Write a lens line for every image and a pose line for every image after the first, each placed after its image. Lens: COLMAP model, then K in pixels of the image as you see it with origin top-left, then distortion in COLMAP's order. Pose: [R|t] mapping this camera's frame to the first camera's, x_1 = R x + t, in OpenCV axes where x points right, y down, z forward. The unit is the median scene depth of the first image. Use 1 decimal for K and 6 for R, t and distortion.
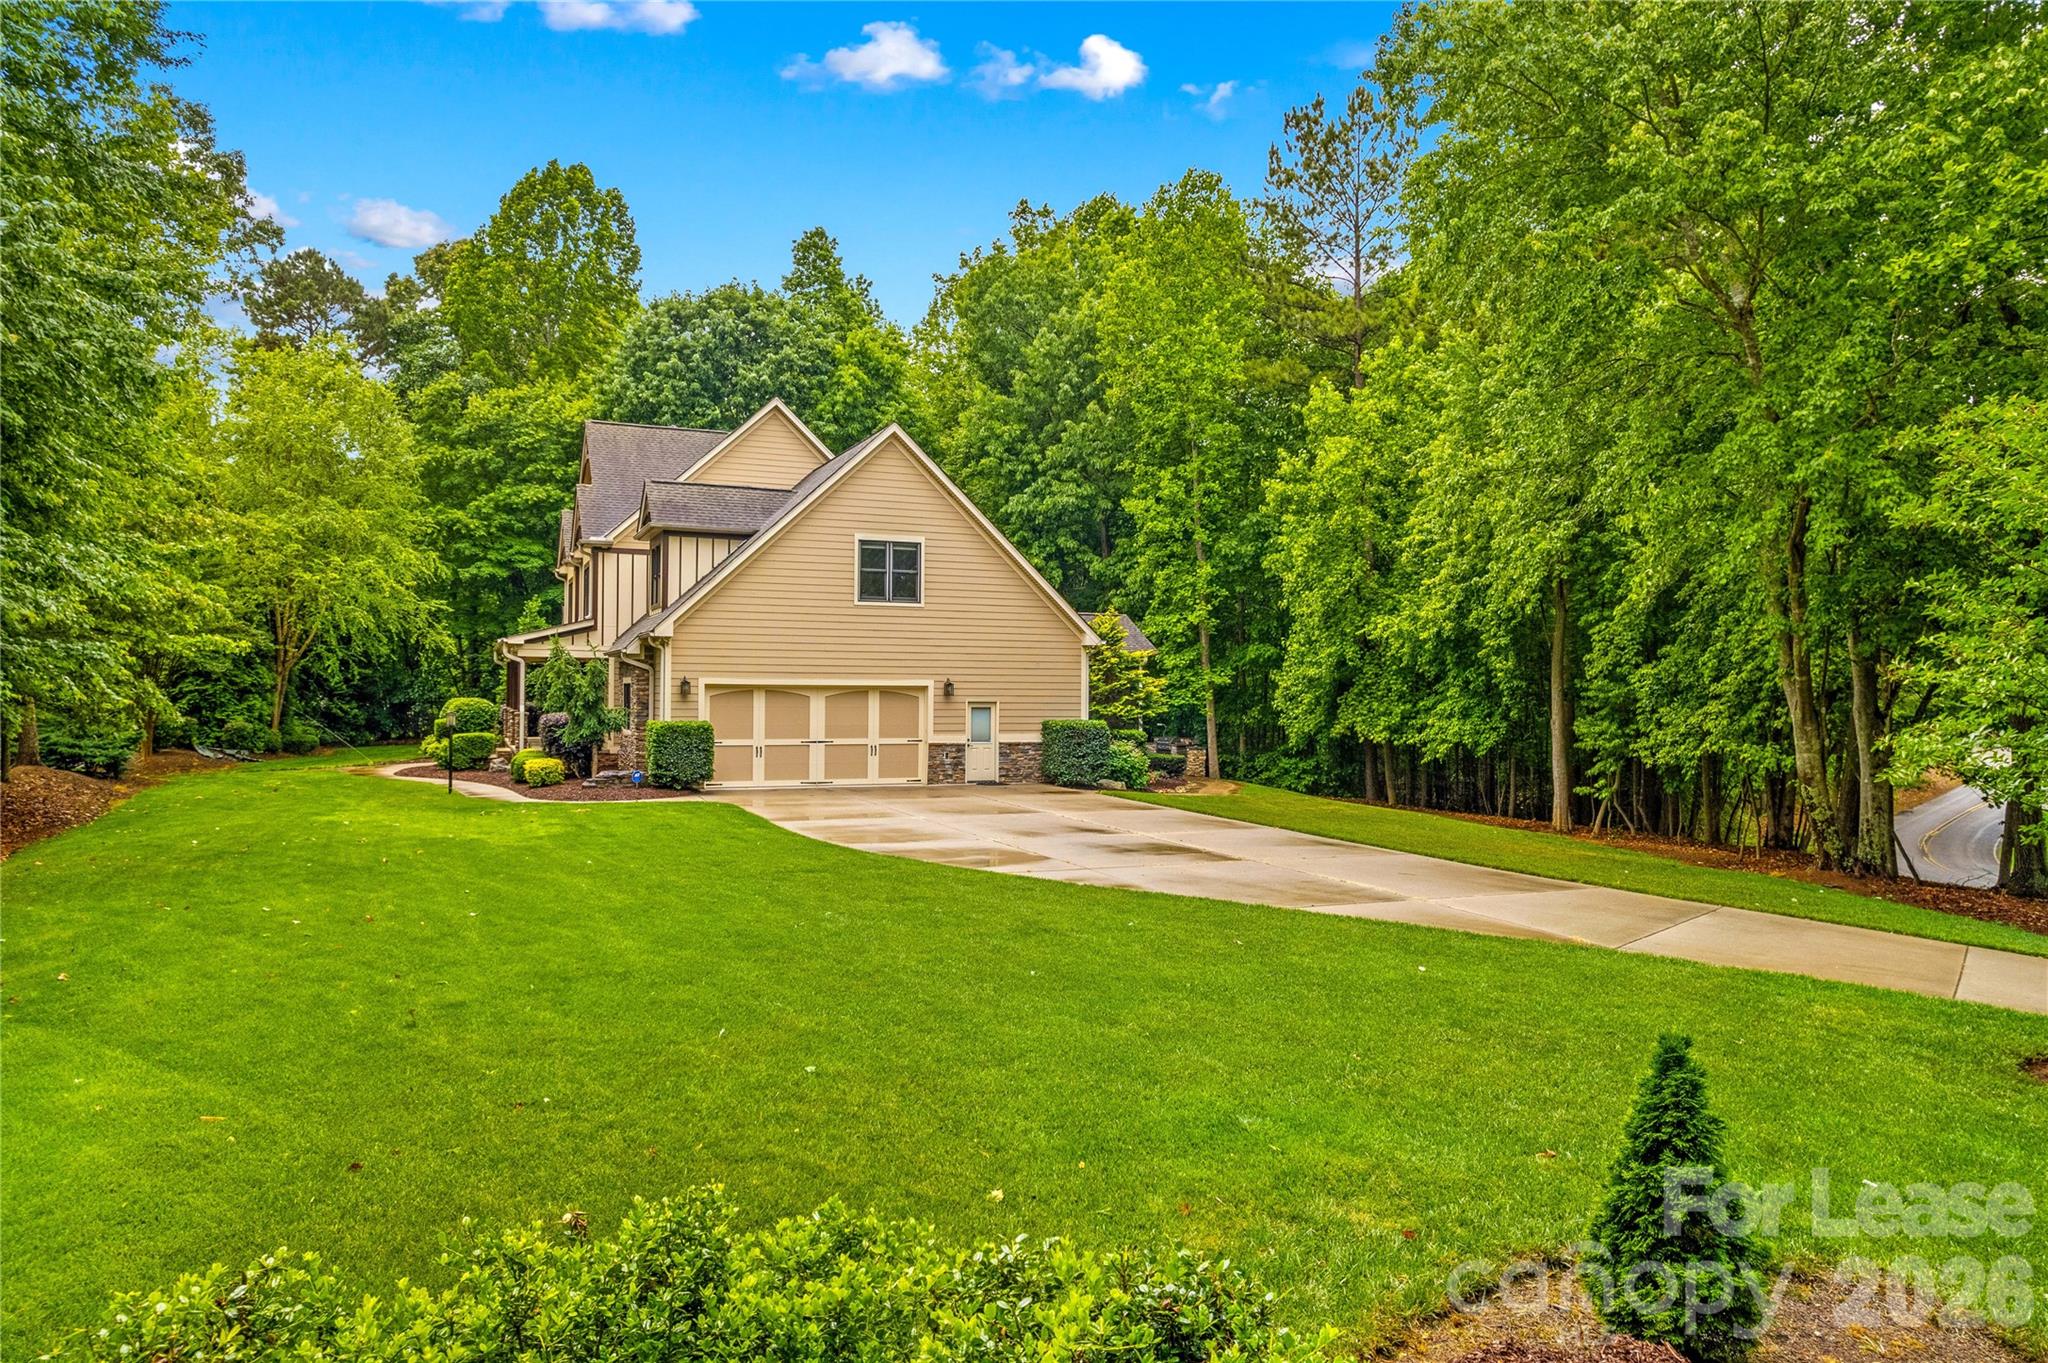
lens RADIAL K [[1323.7, 0, 1024.0], [0, 1323.7, 681.5], [0, 0, 1]] dist [-0.038157, -0.000786]
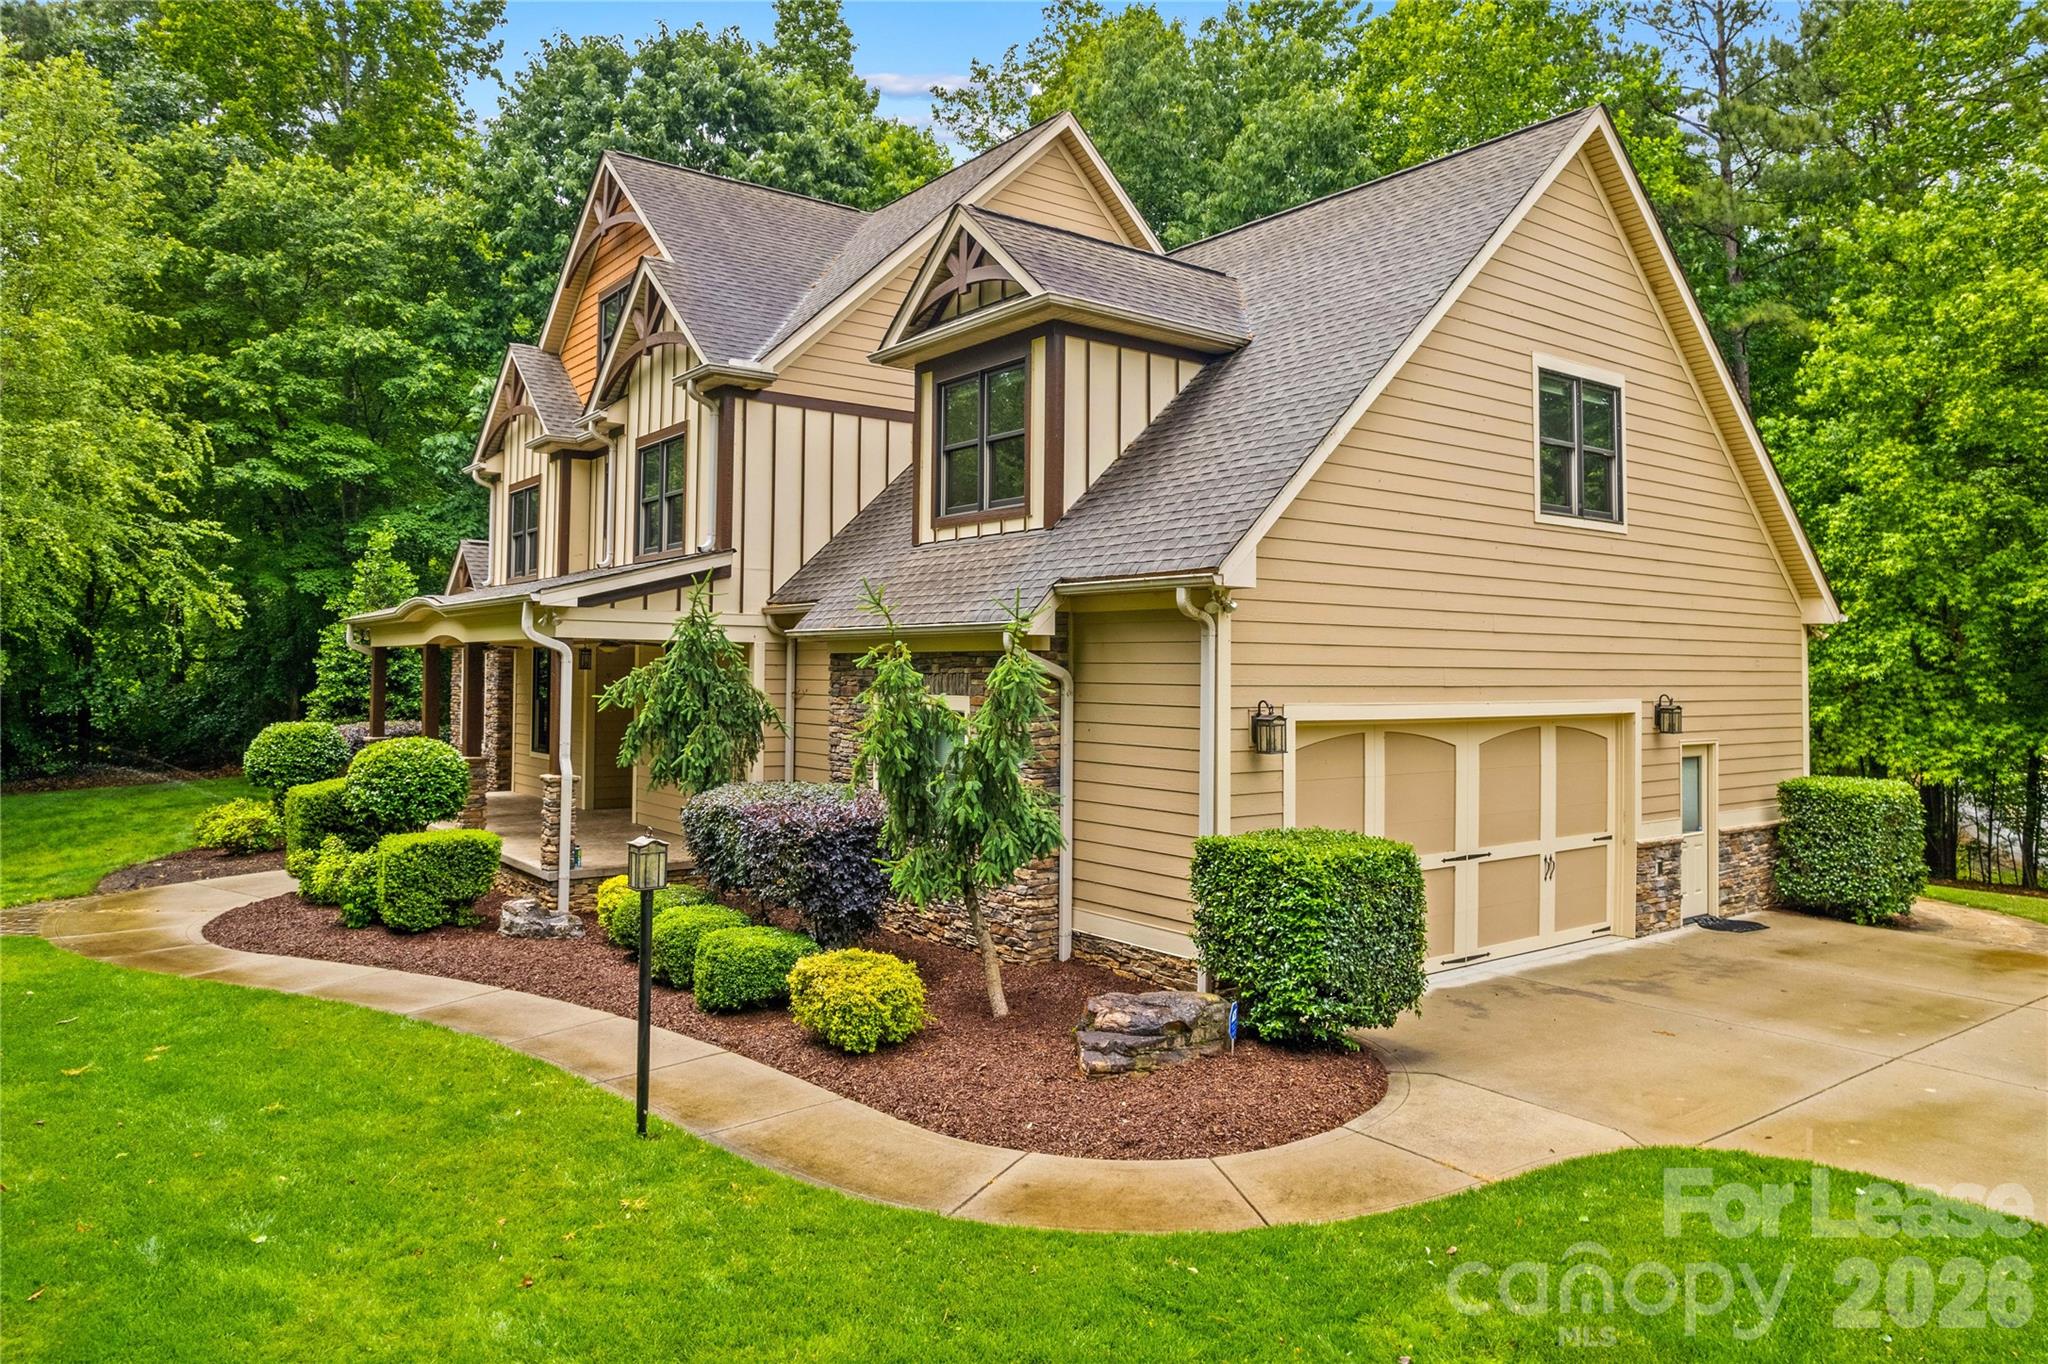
lens RADIAL K [[1356.7, 0, 1023.3], [0, 1356.7, 621.0], [0, 0, 1]] dist [-0.038350, -0.000170]
pose [[0.970327, 0.009963, 0.241590, -0.339169], [-0.002514, 0.999512, -0.031125, -0.011367], [-0.241782, 0.029594, 0.969879, 0.551925]]
